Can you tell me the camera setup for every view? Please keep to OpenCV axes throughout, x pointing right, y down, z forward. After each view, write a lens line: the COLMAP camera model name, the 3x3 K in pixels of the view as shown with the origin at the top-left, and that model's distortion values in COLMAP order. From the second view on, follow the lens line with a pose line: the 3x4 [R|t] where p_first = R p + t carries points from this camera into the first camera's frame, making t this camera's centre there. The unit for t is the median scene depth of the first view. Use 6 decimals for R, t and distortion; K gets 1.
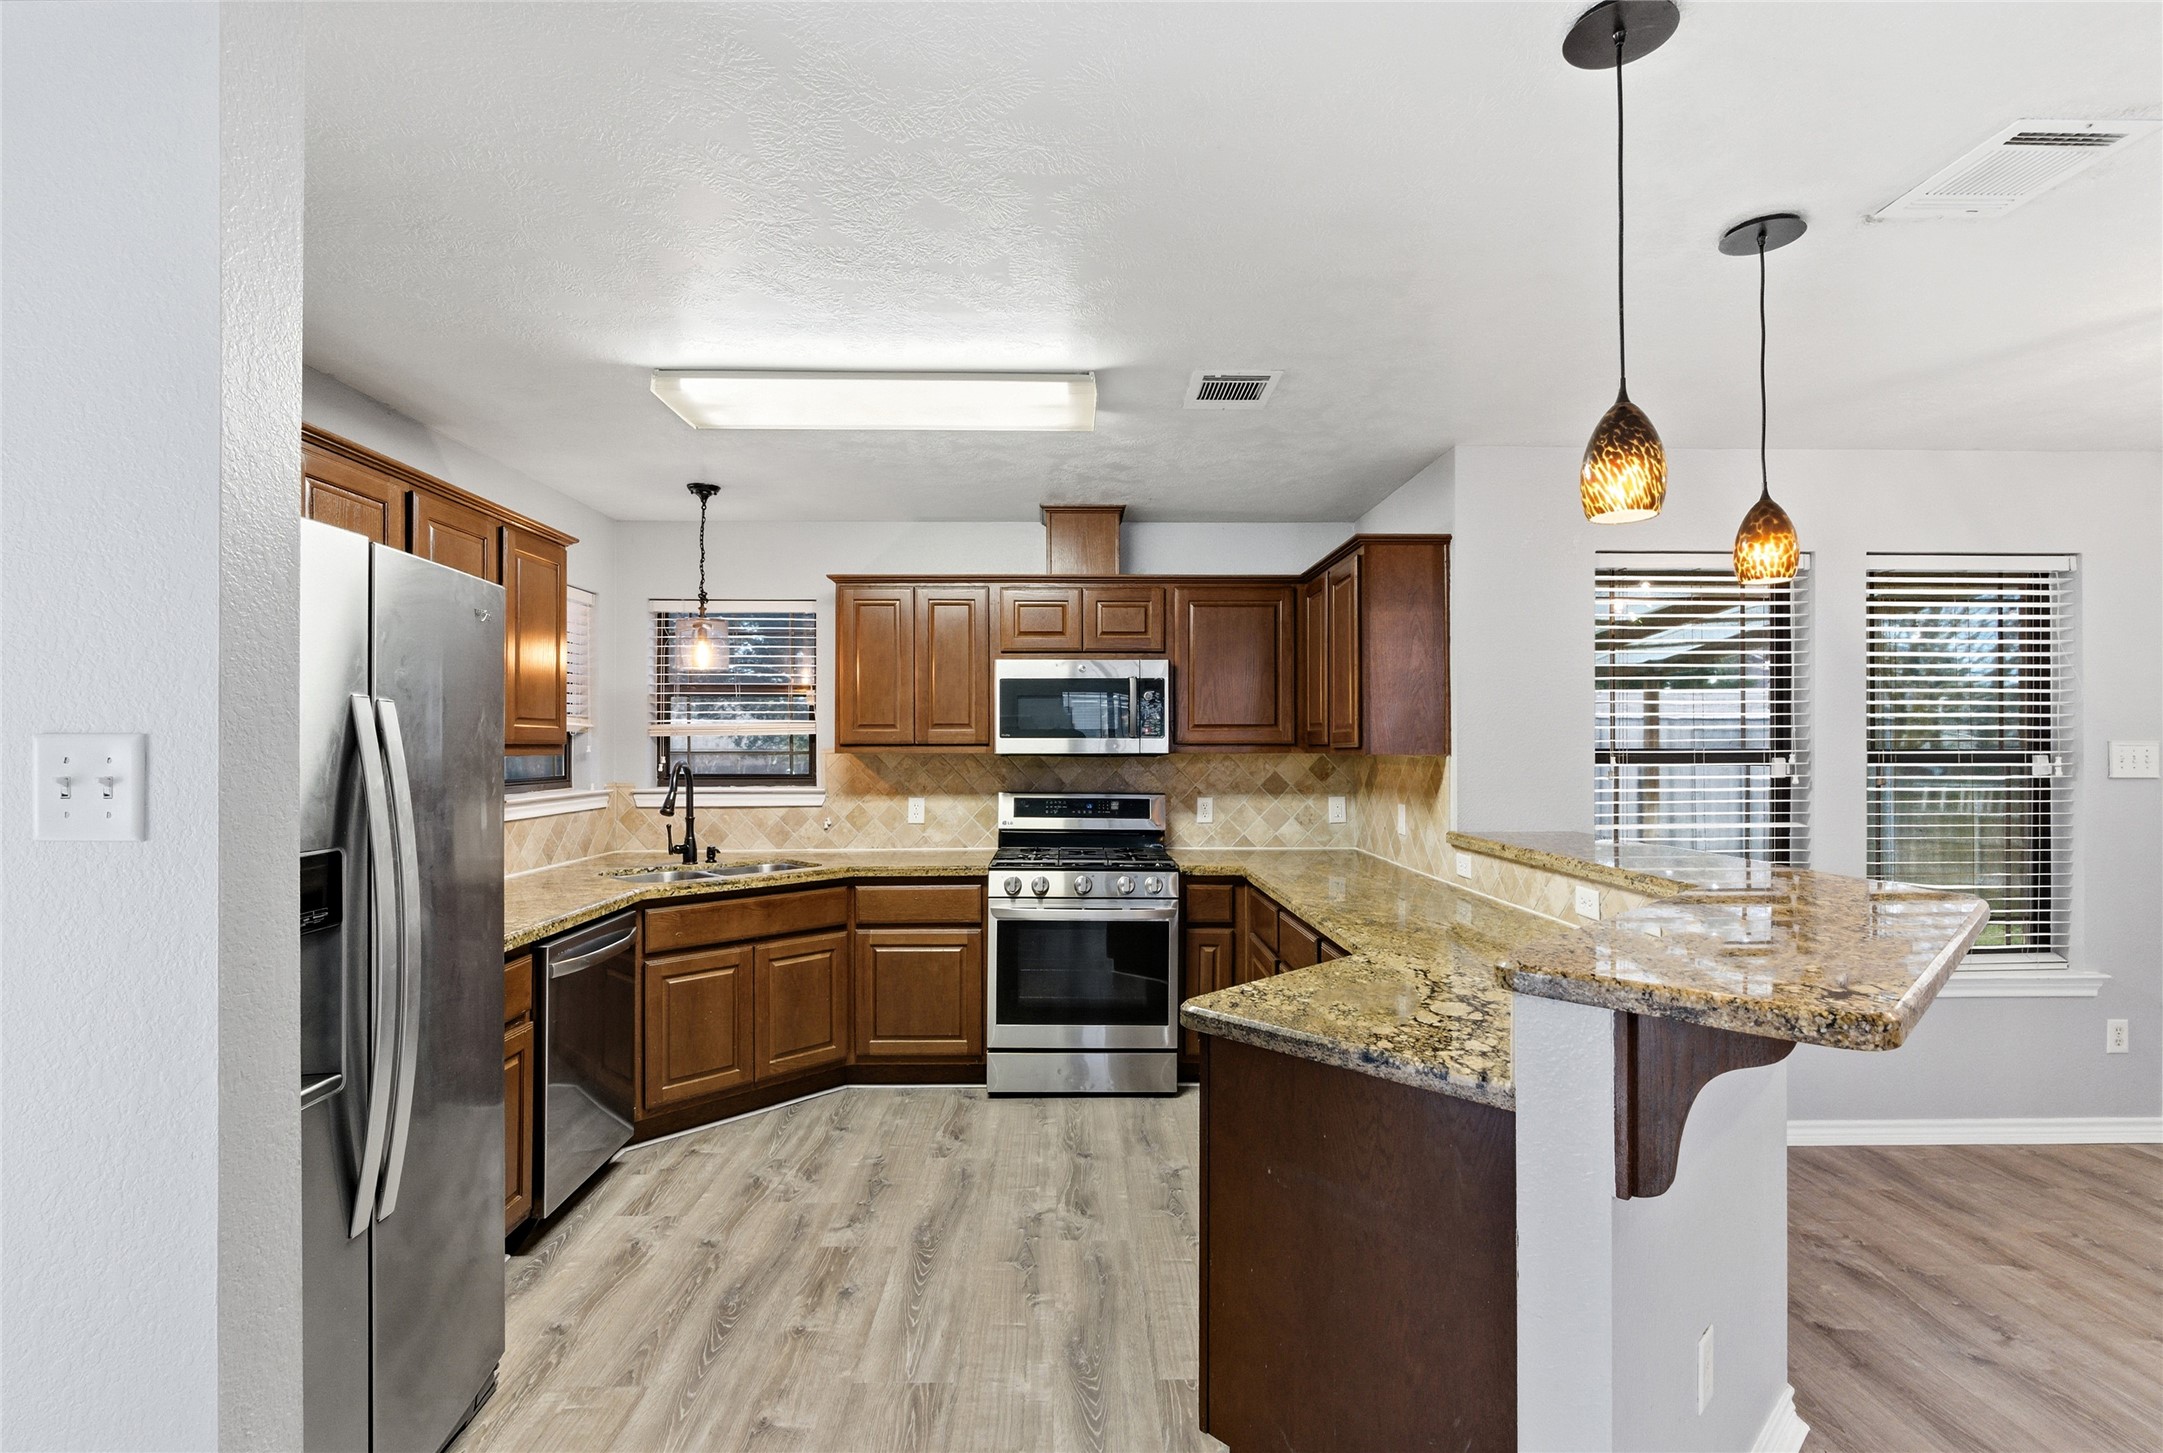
lens RADIAL K [[1006.7, 0, 1084.9], [0, 1006.7, 737.4], [0, 0, 1]] dist [-0.008541, 0.003231]
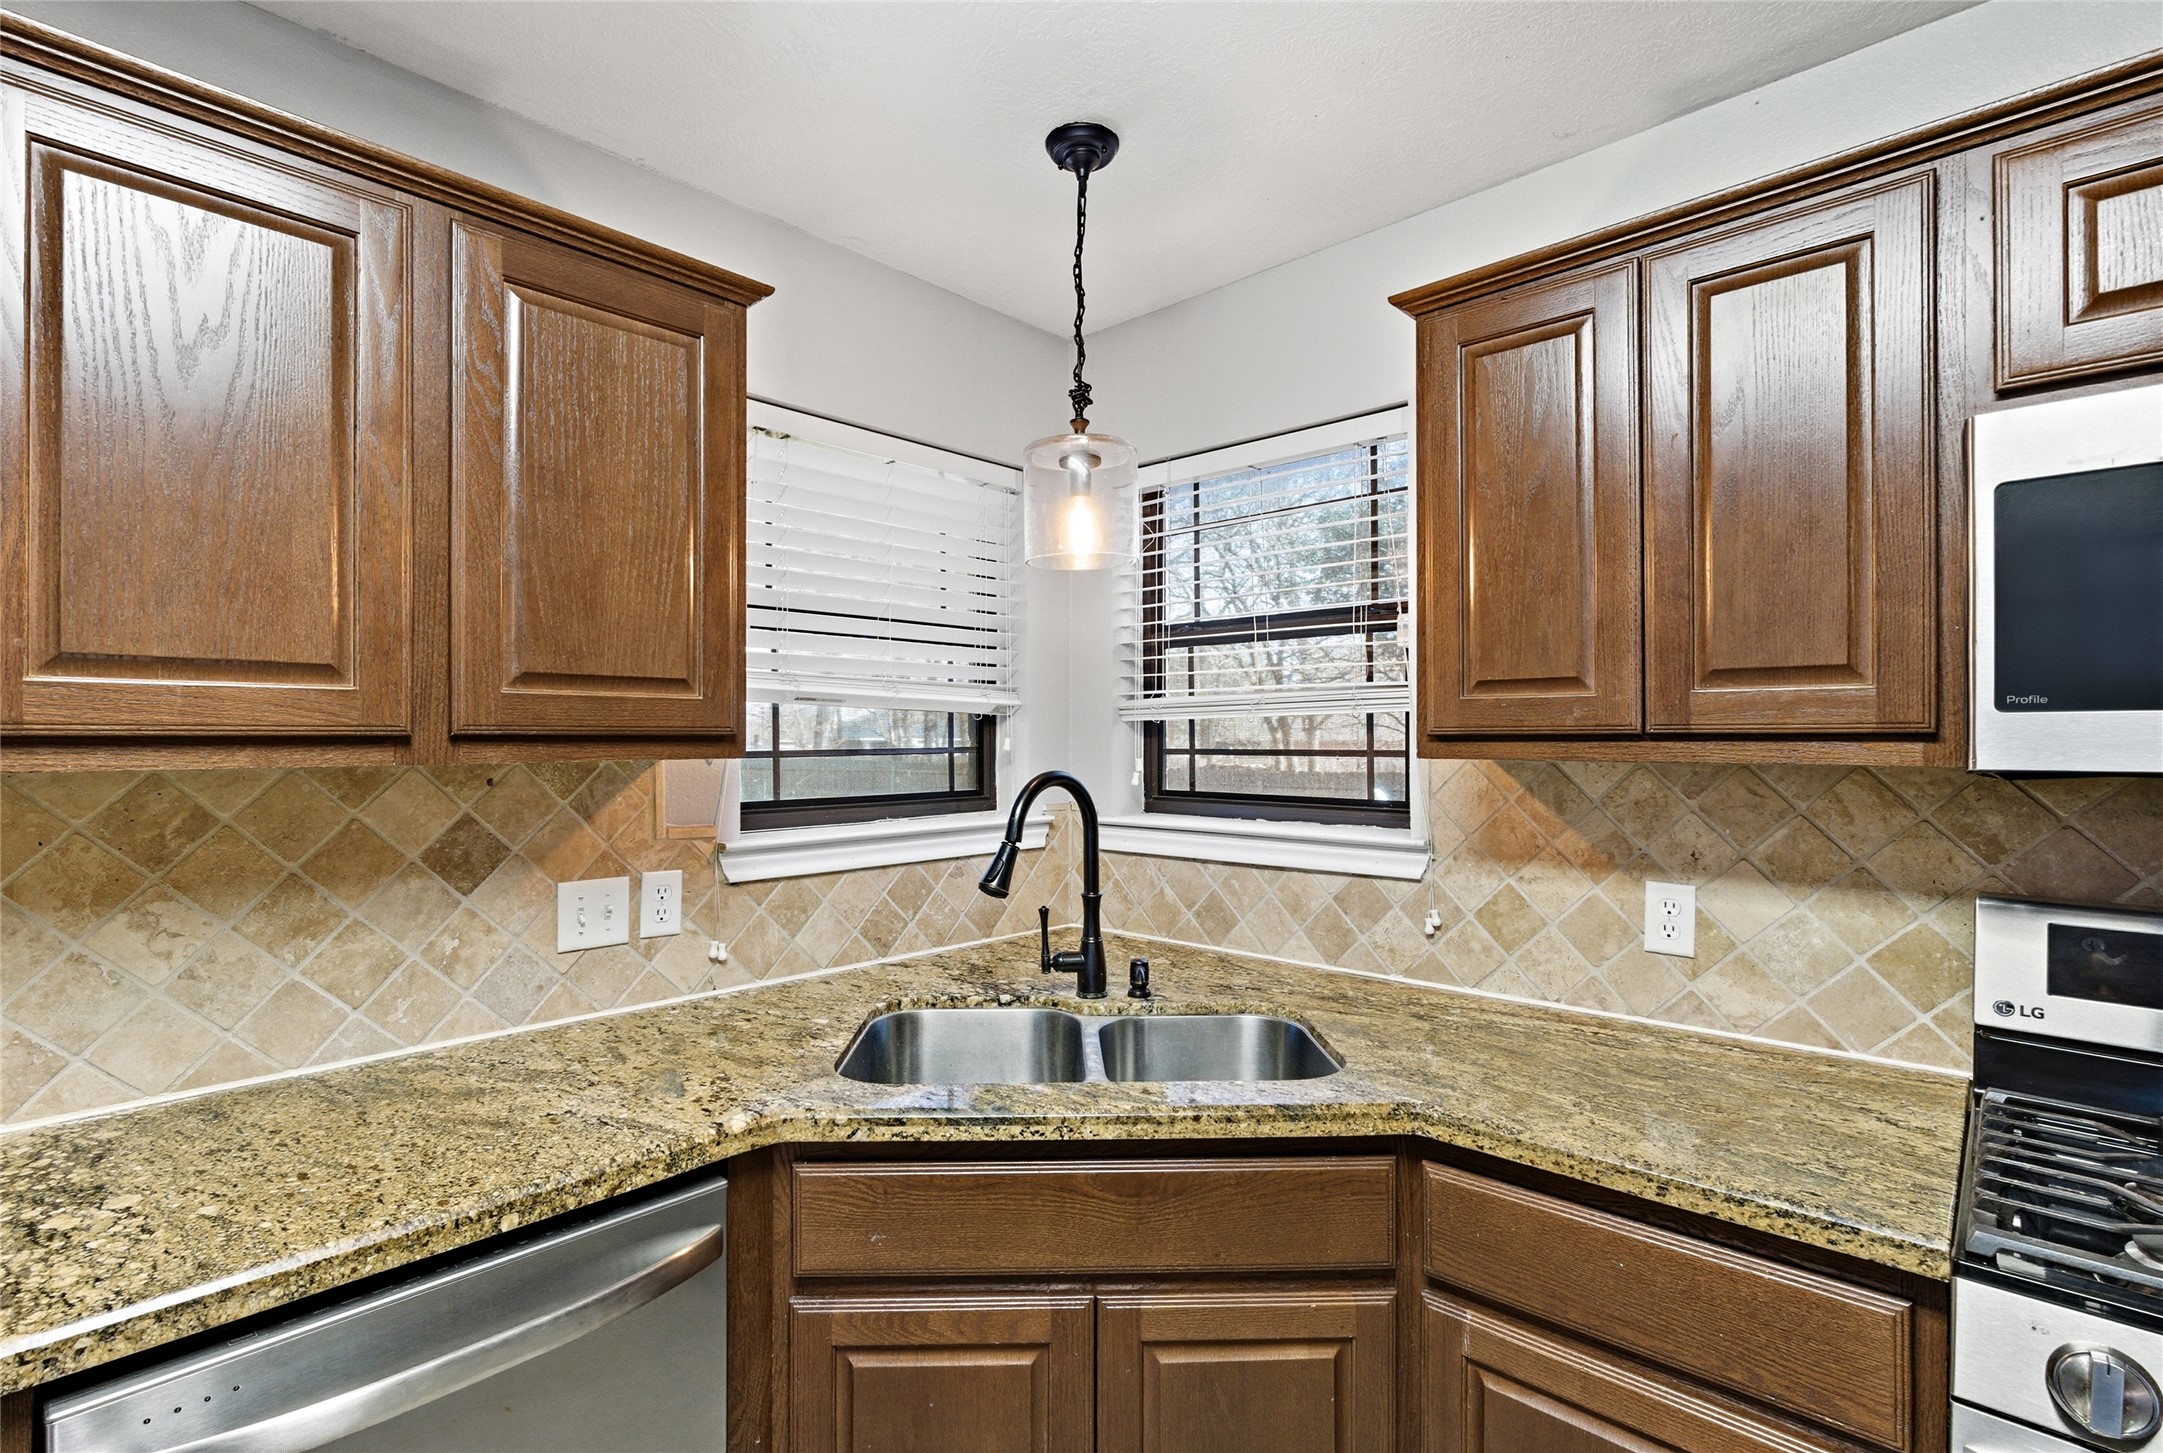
lens RADIAL K [[1006.7, 0, 1081.9], [0, 1006.7, 735.0], [0, 0, 1]] dist [-0.008541, 0.003231]
pose [[0.715499, -0.000011, -0.698614, -0.066683], [0.004292, 0.999981, 0.004380, 0.004230], [0.698601, -0.006132, 0.715486, 0.595917]]
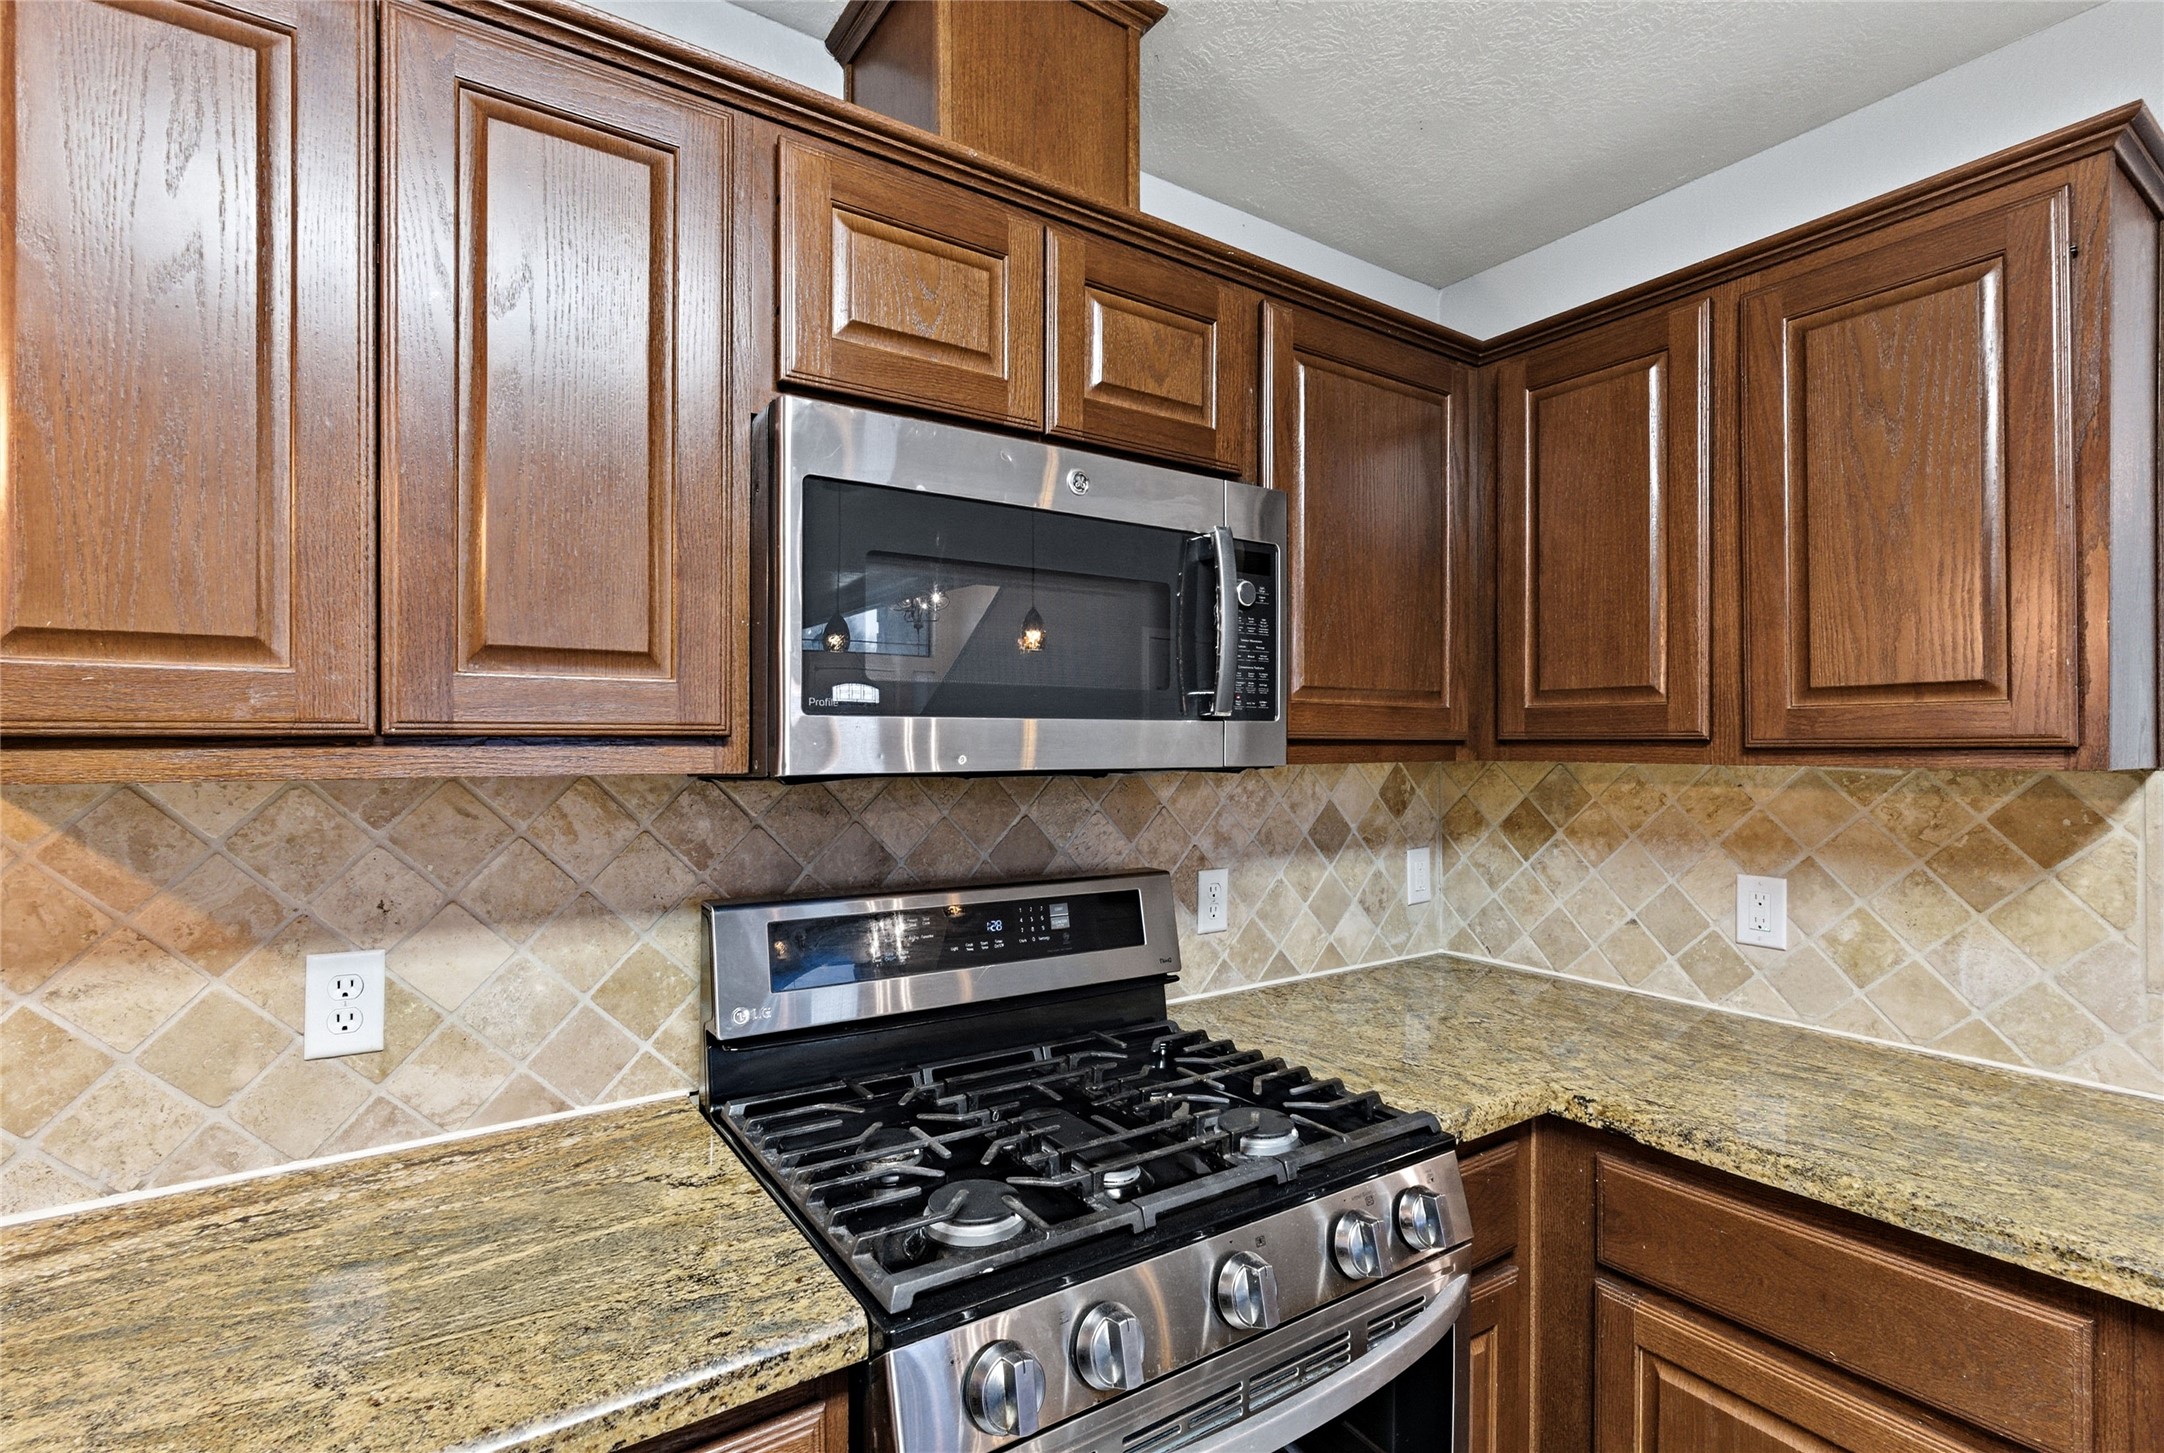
lens RADIAL K [[1007.1, 0, 1079.8], [0, 1007.1, 741.1], [0, 0, 1]] dist [-0.008541, 0.003231]
pose [[0.843426, 0.000491, 0.537245, -0.147841], [-0.003137, 0.999987, 0.004012, 0.005913], [-0.537236, -0.005069, 0.843417, 0.693244]]
